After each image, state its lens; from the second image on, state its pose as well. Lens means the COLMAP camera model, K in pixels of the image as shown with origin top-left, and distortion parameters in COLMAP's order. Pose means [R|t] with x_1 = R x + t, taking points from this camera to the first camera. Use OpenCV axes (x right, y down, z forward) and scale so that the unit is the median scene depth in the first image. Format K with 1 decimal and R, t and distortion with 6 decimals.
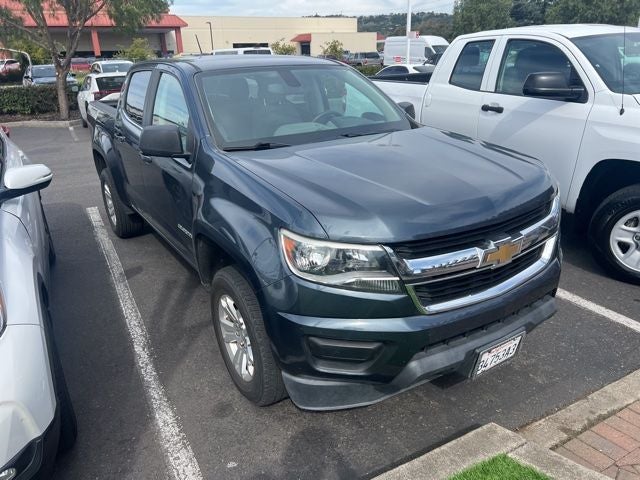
lens RADIAL K [[470.5, 0, 319.8], [0, 470.5, 236.8], [0, 0, 1]] dist [0.040801, -0.043935]
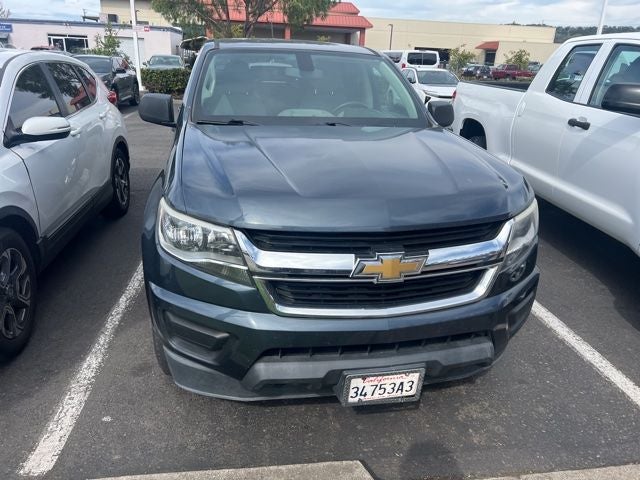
lens RADIAL K [[470.5, 0, 319.8], [0, 470.5, 236.8], [0, 0, 1]] dist [0.040801, -0.043935]
pose [[0.935950, 0.182932, -0.300886, 0.402673], [-0.184941, 0.982502, 0.022053, -0.012684], [0.299656, 0.035006, 0.953405, 0.118988]]
